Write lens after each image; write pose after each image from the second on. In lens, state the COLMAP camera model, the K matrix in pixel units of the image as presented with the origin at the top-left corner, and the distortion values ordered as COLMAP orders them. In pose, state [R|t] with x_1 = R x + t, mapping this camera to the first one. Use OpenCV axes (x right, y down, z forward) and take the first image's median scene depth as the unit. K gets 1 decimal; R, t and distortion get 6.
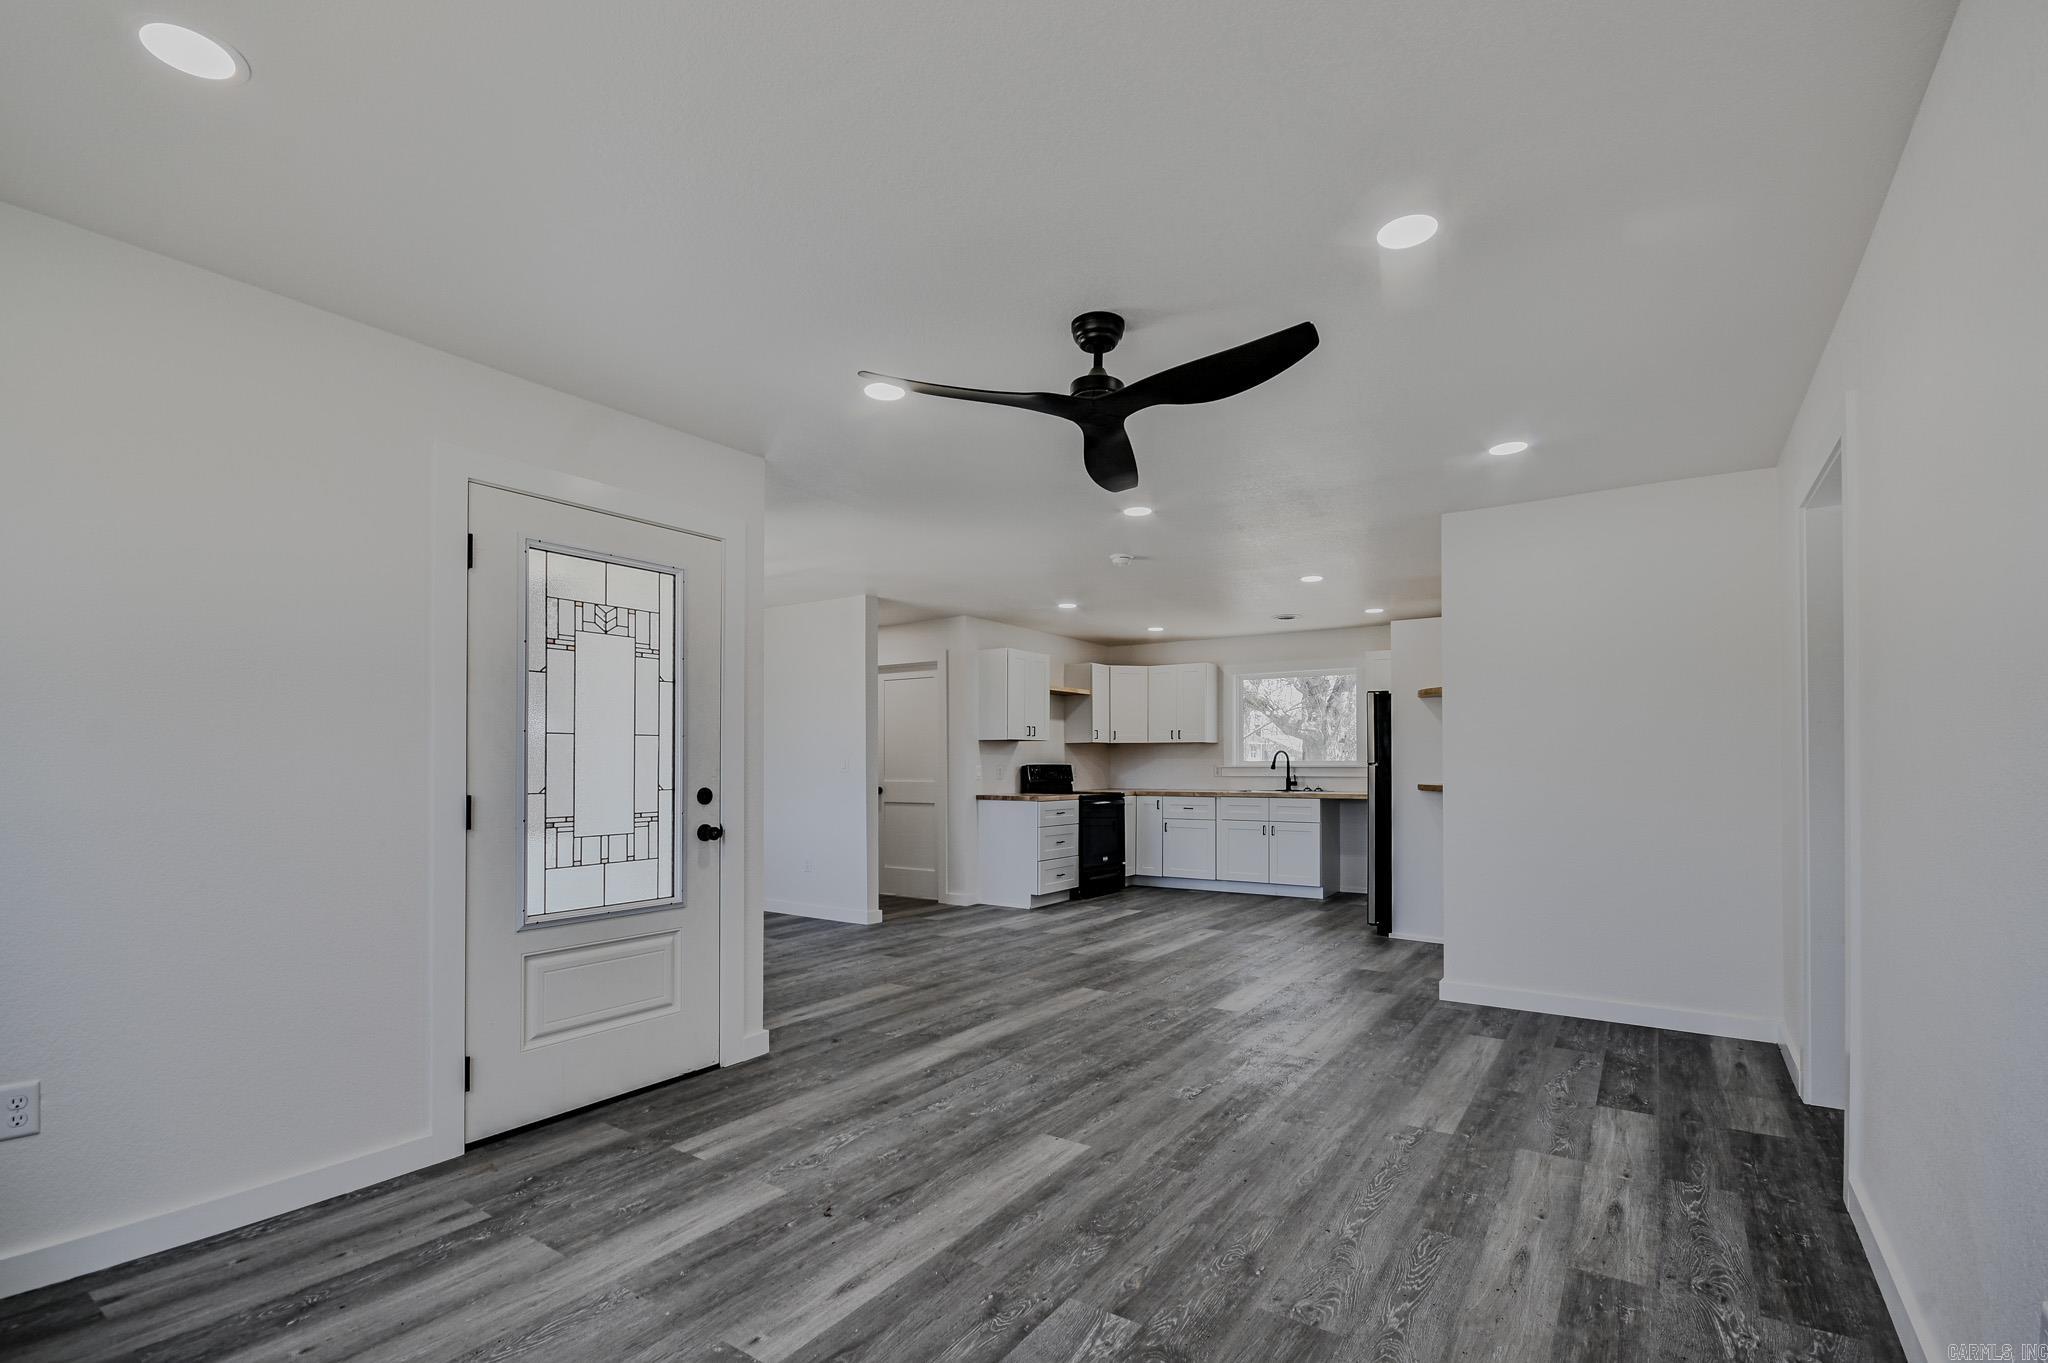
lens RADIAL K [[901.4, 0, 1053.1], [0, 901.4, 744.4], [0, 0, 1]] dist [-0.003273, -0.000735]
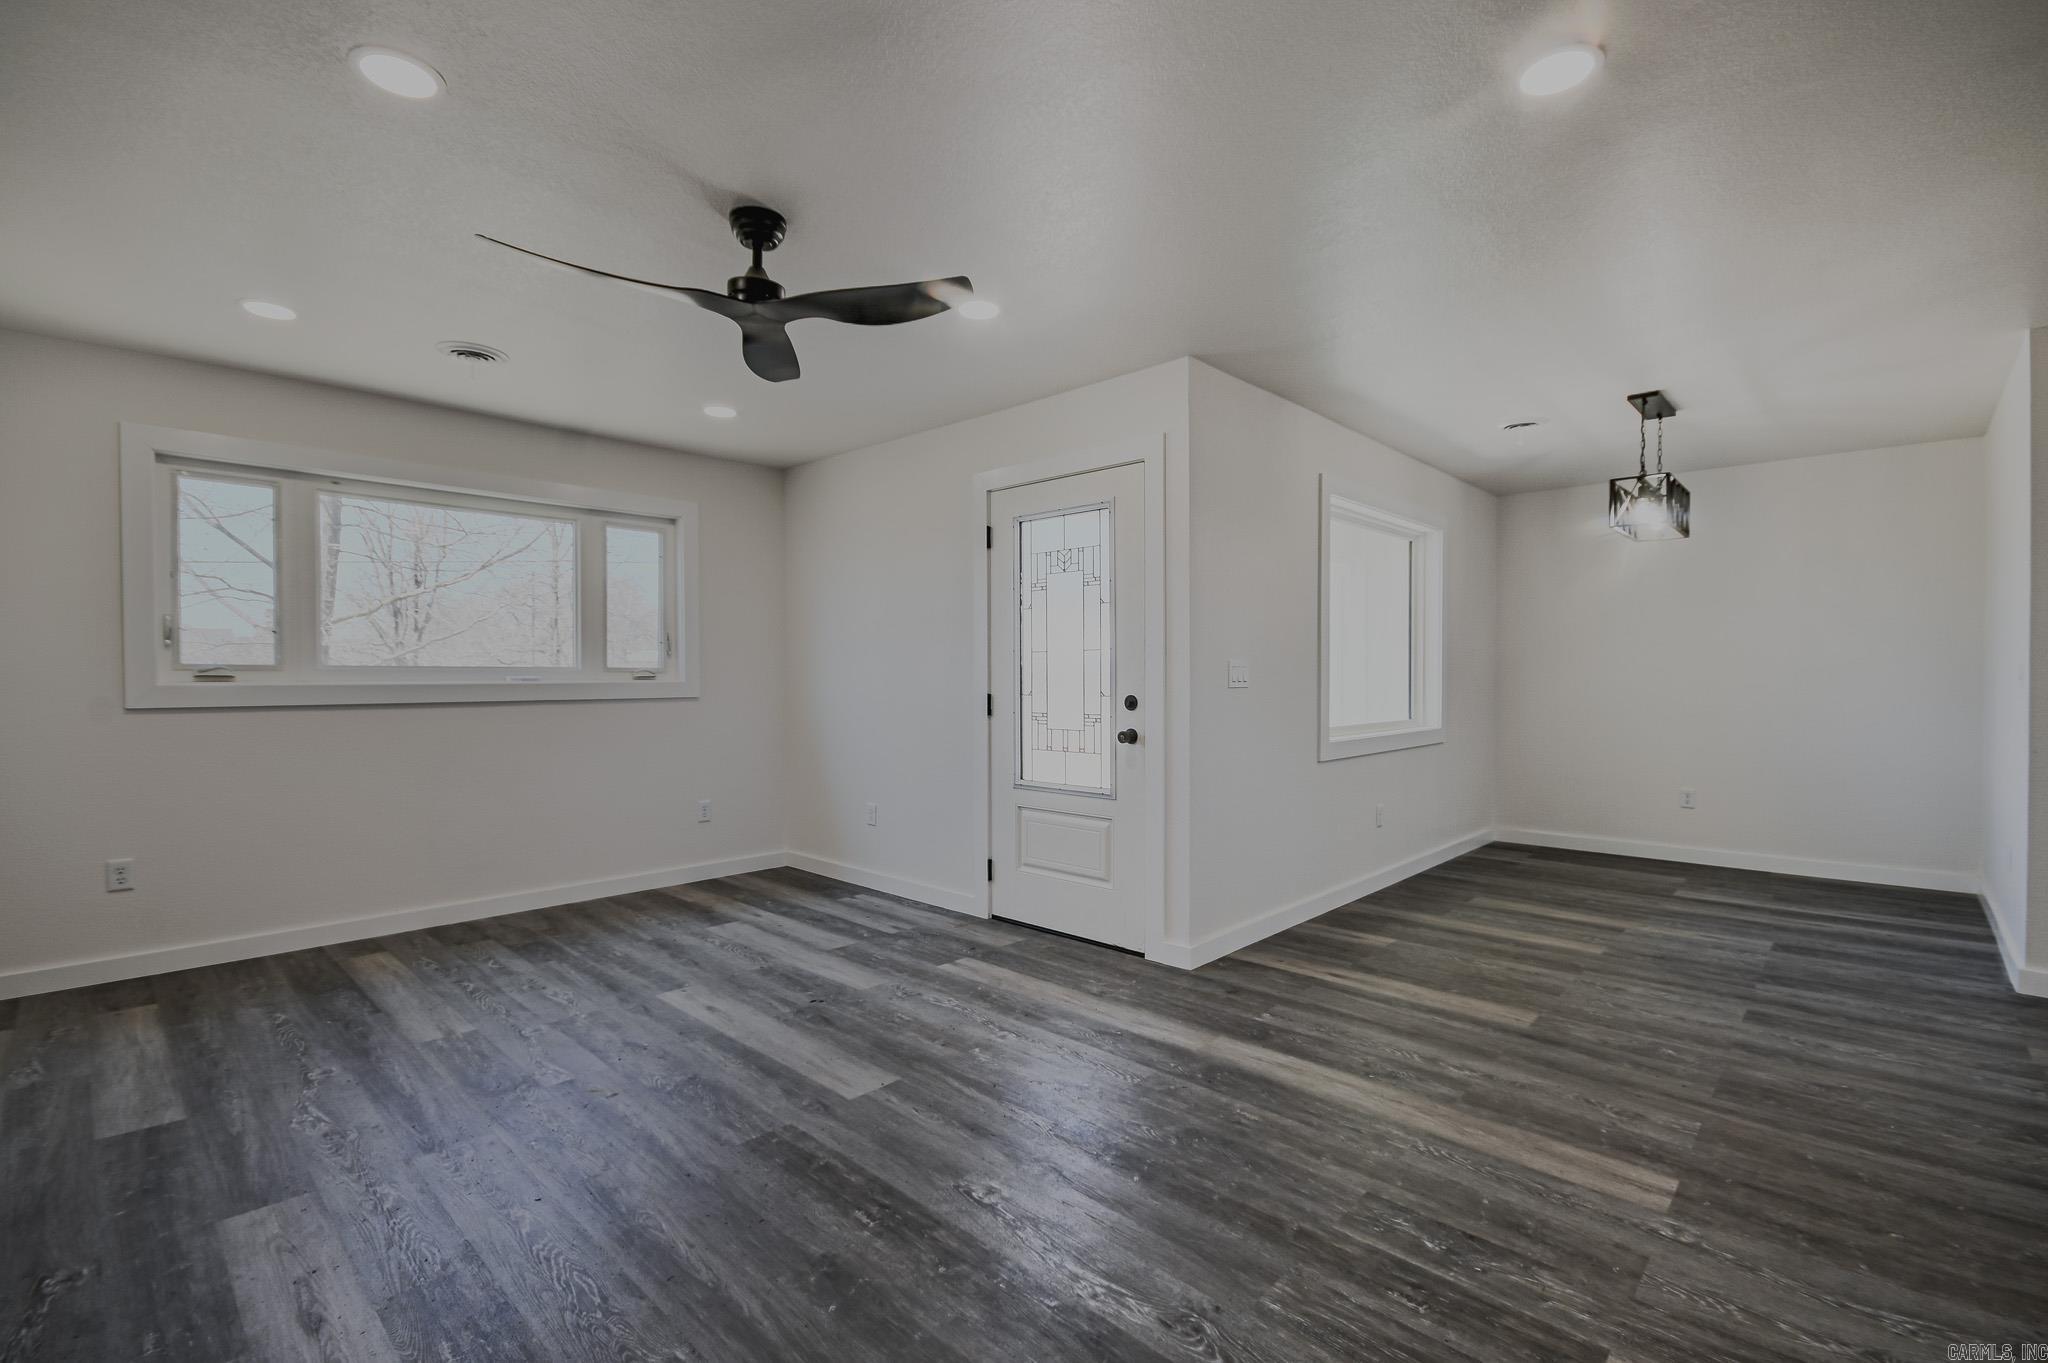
lens RADIAL K [[901.4, 0, 1026.8], [0, 901.4, 689.4], [0, 0, 1]] dist [-0.003273, -0.000735]
pose [[-0.170015, 0.015898, -0.985313, 0.750207], [0.026623, 0.999579, 0.011534, 0.026373], [0.985082, -0.024271, -0.170366, 1.124174]]
